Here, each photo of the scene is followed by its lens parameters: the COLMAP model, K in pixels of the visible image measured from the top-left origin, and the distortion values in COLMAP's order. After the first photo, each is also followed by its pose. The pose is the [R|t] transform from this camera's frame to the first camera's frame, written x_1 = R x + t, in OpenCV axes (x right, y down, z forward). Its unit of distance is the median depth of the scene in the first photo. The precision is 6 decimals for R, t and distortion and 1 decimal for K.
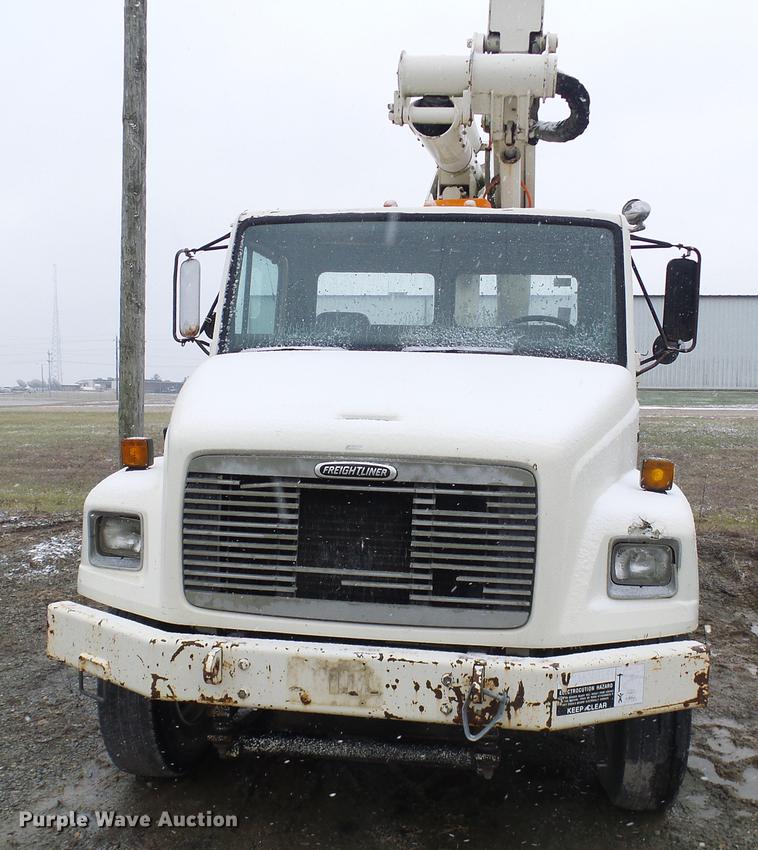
lens RADIAL K [[851.7, 0, 405.0], [0, 851.7, 465.5], [0, 0, 1]] dist [-0.006220, 0.000000]
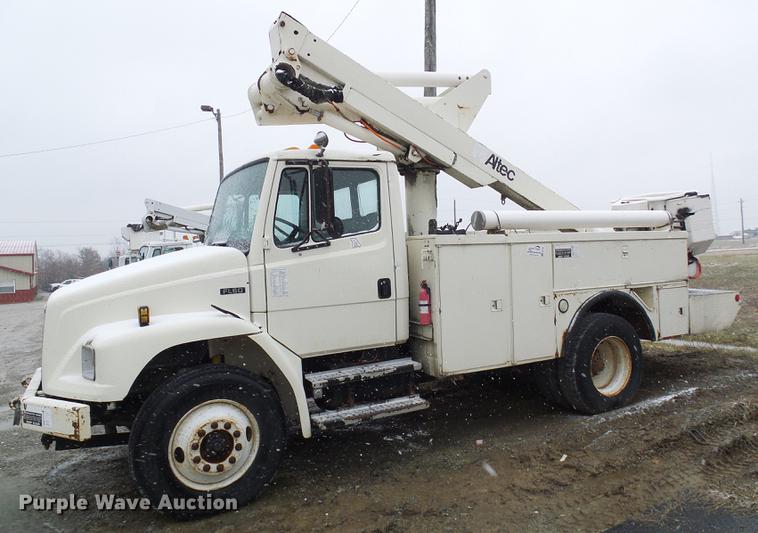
lens RADIAL K [[560.8, 0, 392.0], [0, 560.8, 248.5], [0, 0, 1]] dist [-0.008408, 0.009303]
pose [[0.596399, -0.054410, -0.800842, 1.766535], [-0.006714, 0.997327, -0.072760, -0.052595], [0.802660, 0.048771, 0.594440, 0.803180]]
